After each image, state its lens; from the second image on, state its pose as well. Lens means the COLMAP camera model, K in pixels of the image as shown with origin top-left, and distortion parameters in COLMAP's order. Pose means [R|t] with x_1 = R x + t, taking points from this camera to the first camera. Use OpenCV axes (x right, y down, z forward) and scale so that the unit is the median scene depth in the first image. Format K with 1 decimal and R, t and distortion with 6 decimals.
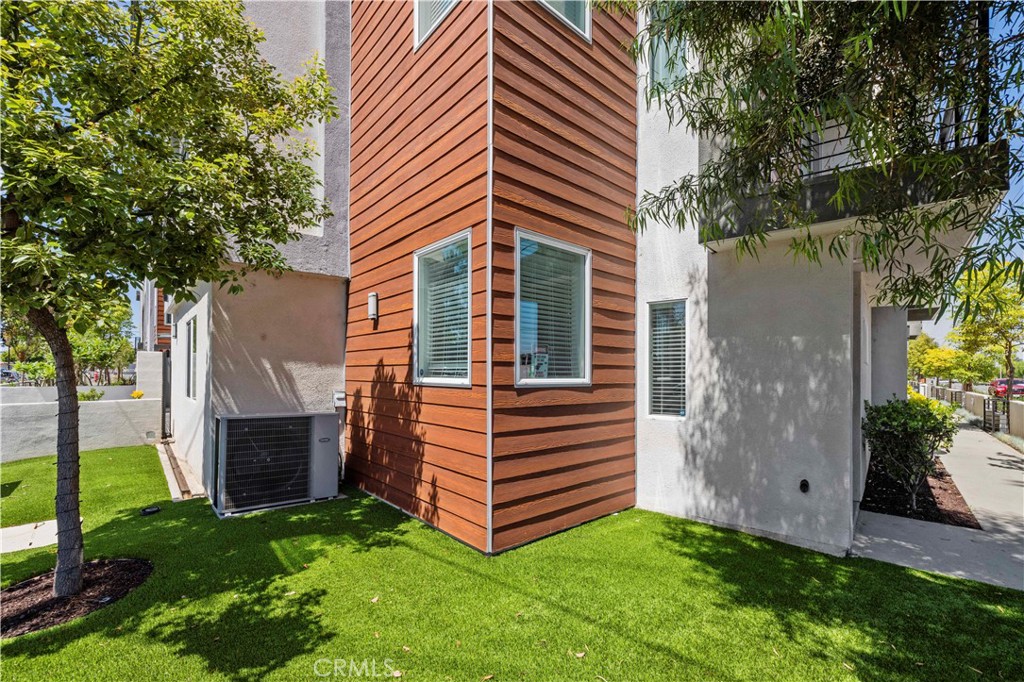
lens RADIAL K [[427.3, 0, 513.9], [0, 427.3, 377.1], [0, 0, 1]] dist [0.002577, 0.000354]
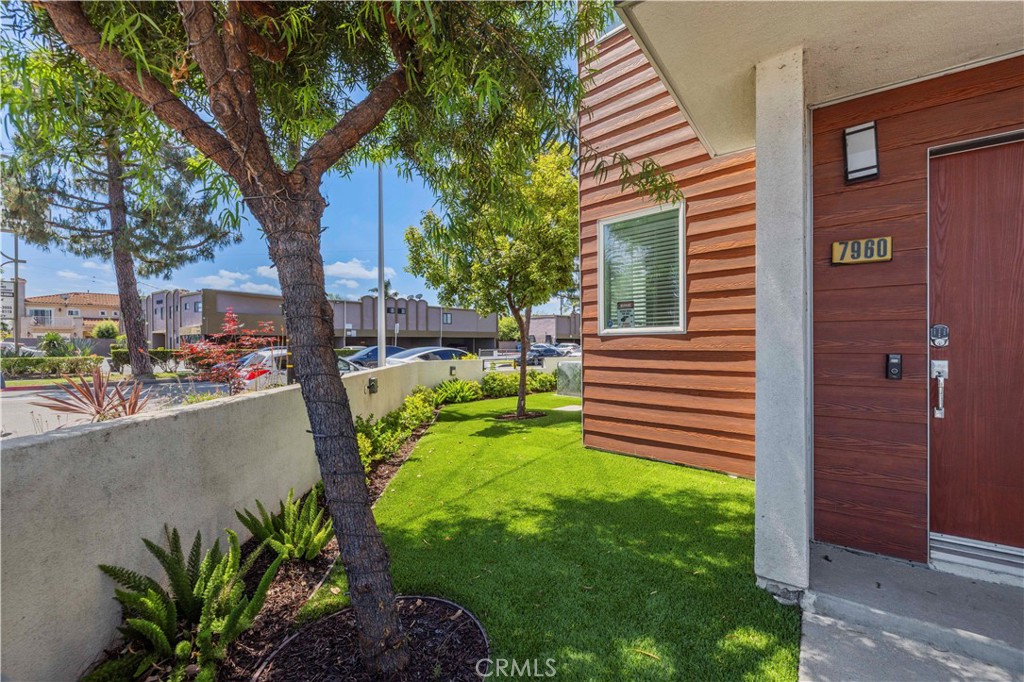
lens RADIAL K [[437.1, 0, 511.9], [0, 437.1, 339.0], [0, 0, 1]] dist [0.001117, 0.000356]
pose [[0.125563, -0.000115, -0.992086, 1.374710], [0.020527, 0.999786, 0.002482, 0.026142], [0.991873, -0.020676, 0.125538, 0.534557]]
